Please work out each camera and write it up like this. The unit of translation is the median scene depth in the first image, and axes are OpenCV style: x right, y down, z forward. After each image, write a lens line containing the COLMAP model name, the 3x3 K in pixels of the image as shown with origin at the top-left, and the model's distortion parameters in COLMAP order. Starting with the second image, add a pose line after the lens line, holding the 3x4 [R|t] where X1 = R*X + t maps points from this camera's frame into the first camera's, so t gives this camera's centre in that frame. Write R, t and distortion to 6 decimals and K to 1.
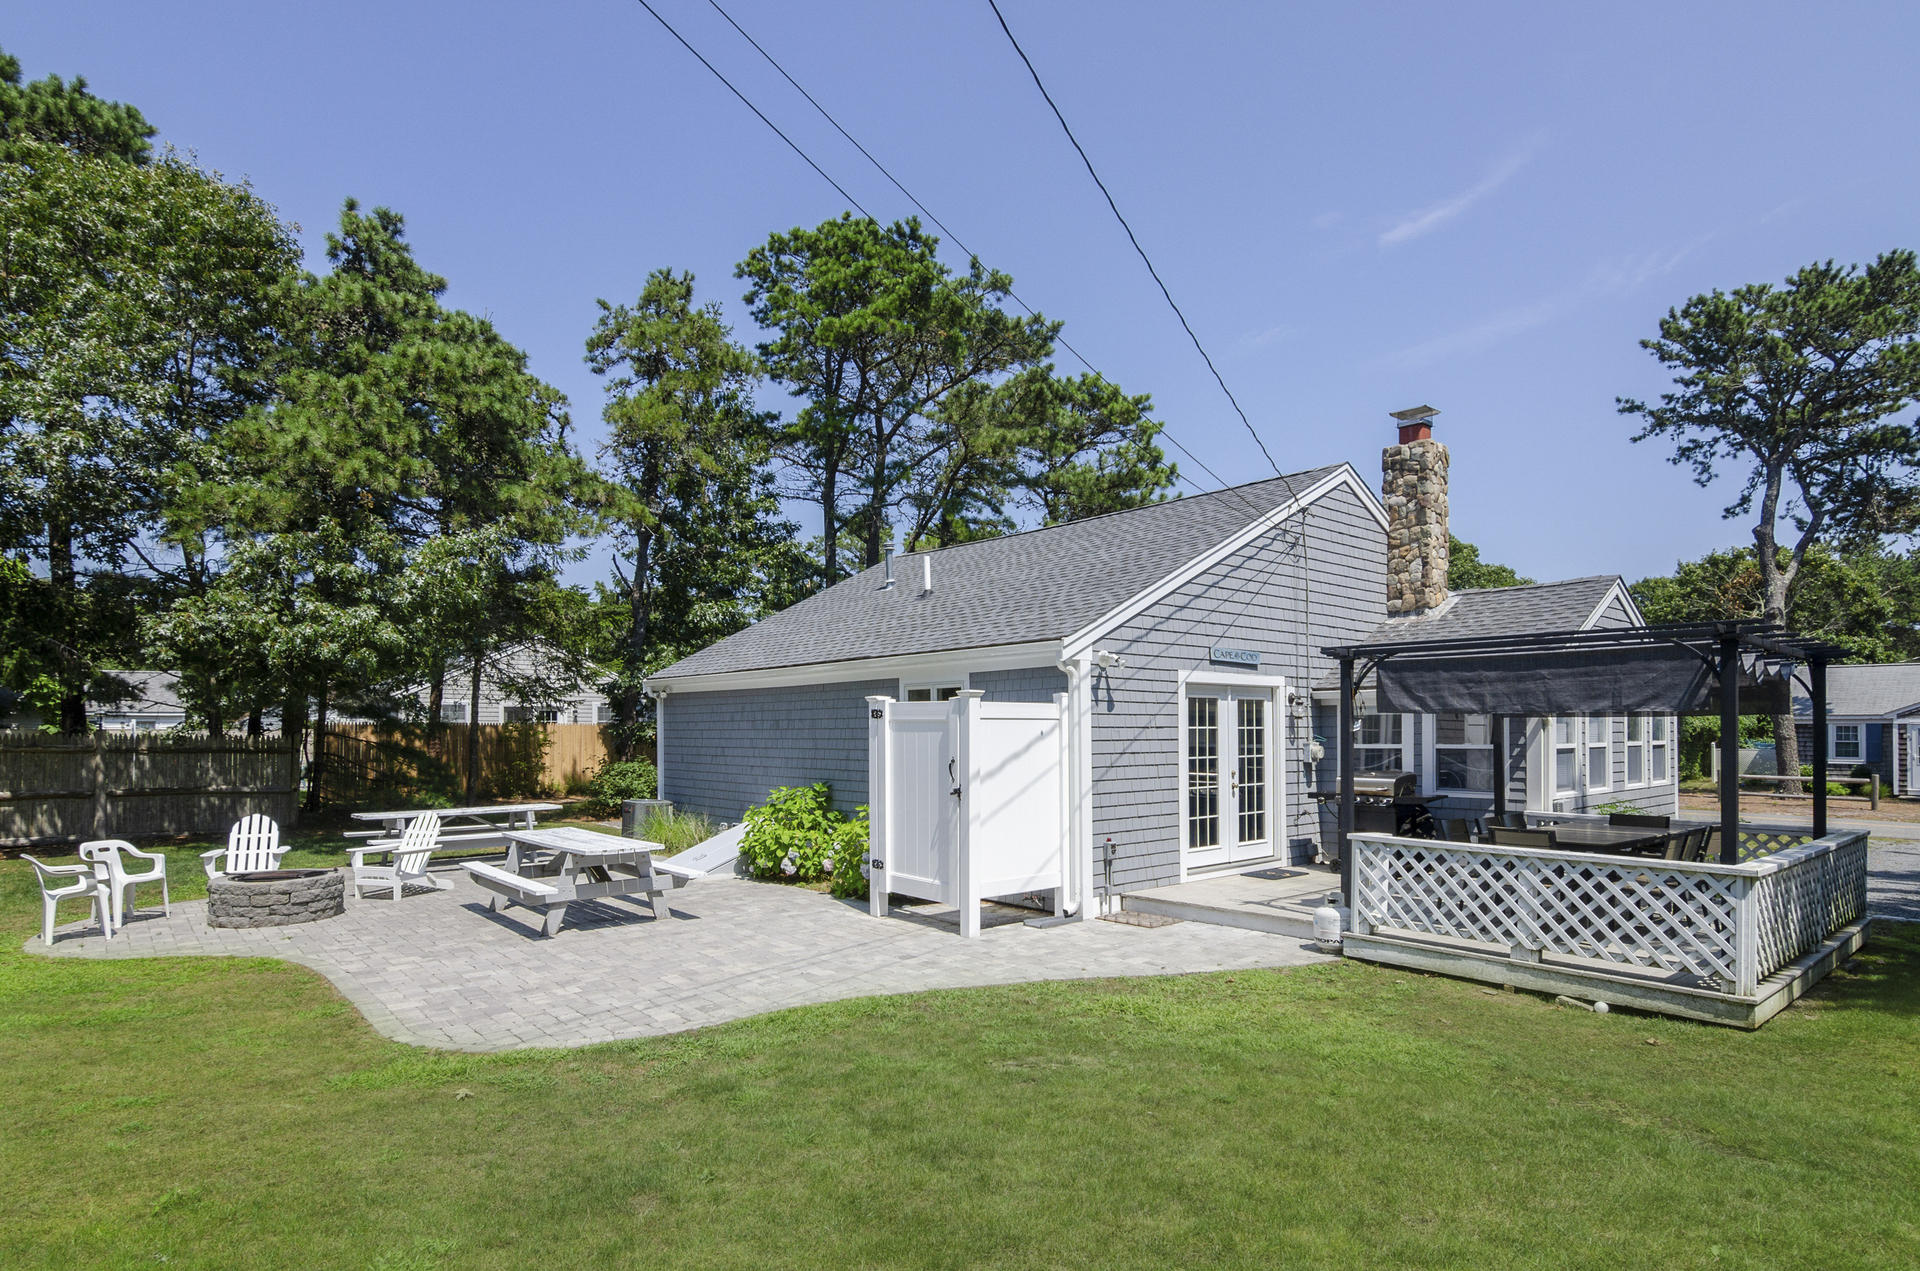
lens RADIAL K [[950.3, 0, 954.5], [0, 950.3, 739.4], [0, 0, 1]] dist [-0.012910, 0.002018]
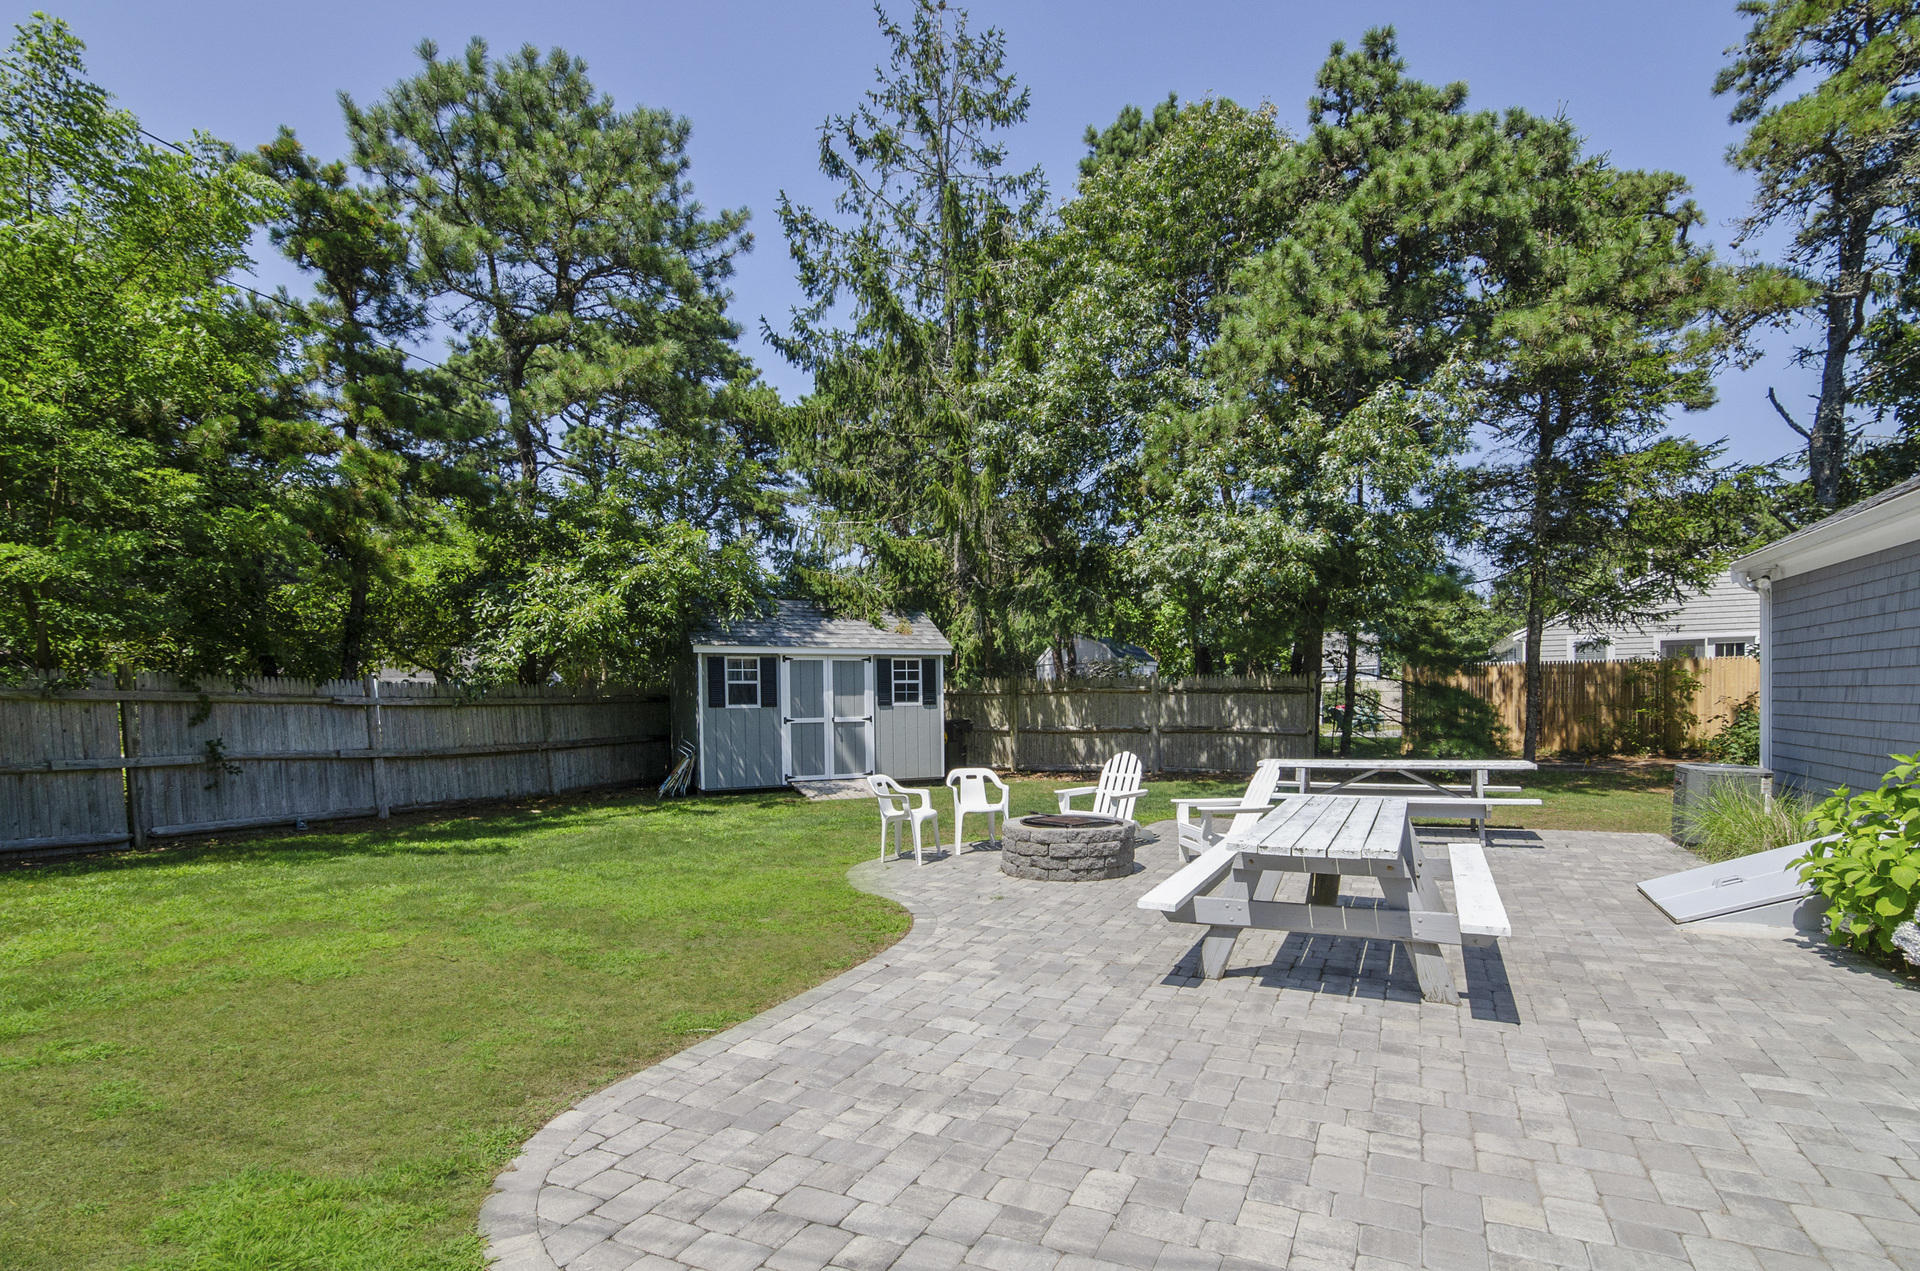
lens RADIAL K [[950.3, 0, 938.8], [0, 950.3, 728.7], [0, 0, 1]] dist [-0.012910, 0.002018]
pose [[0.396986, 0.026400, -0.917445, 0.024467], [0.009721, 0.999409, 0.032965, 0.024373], [0.917773, -0.022005, 0.396495, 0.453002]]
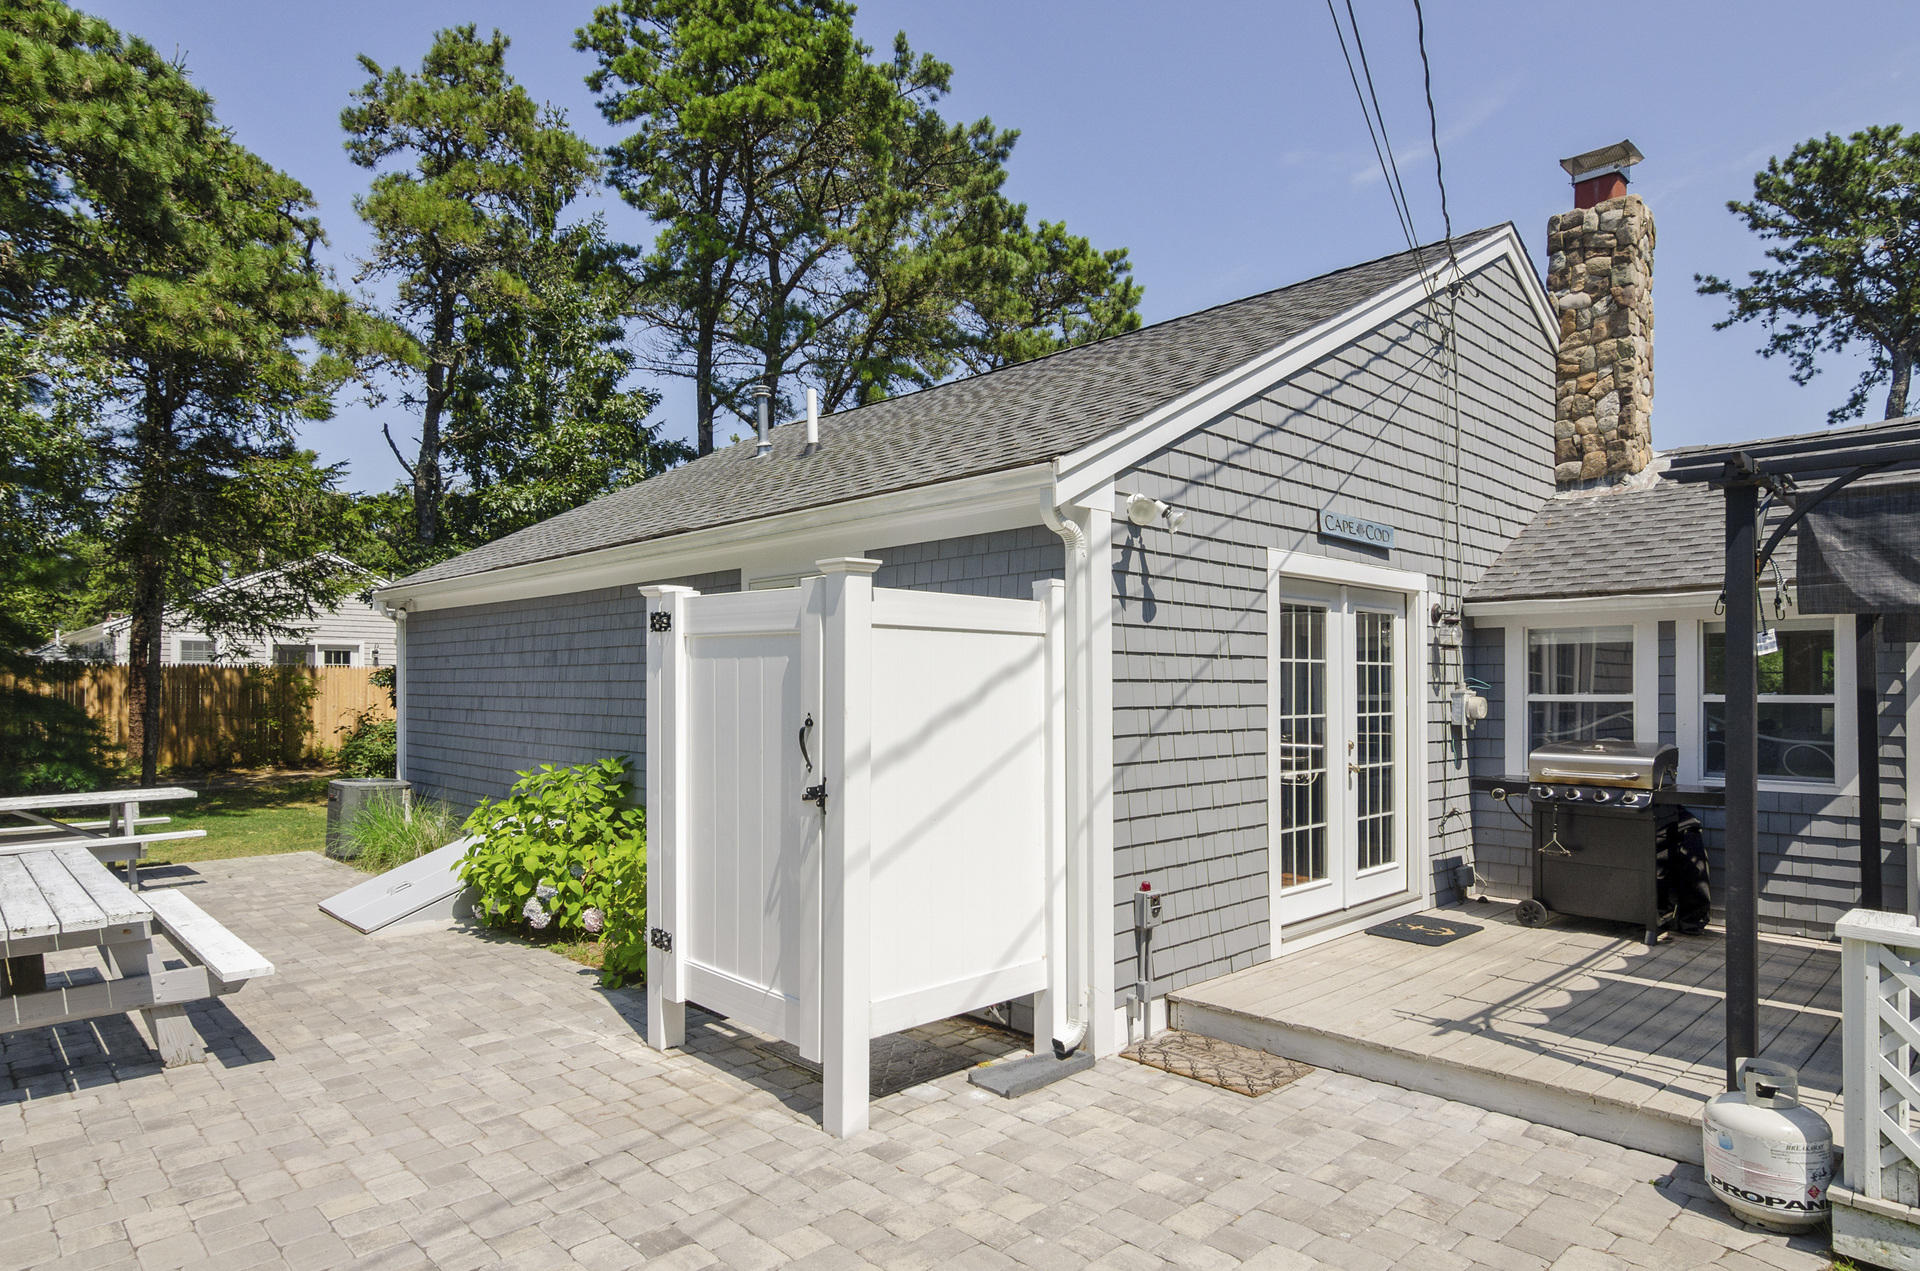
lens RADIAL K [[1090.5, 0, 933.0], [0, 1090.5, 683.3], [0, 0, 1]] dist [0.019874, 0.001390]
pose [[0.998944, 0.005445, 0.045614, 0.022710], [-0.005025, 0.999944, -0.009328, 0.006518], [-0.045663, 0.009089, 0.998916, 0.353503]]
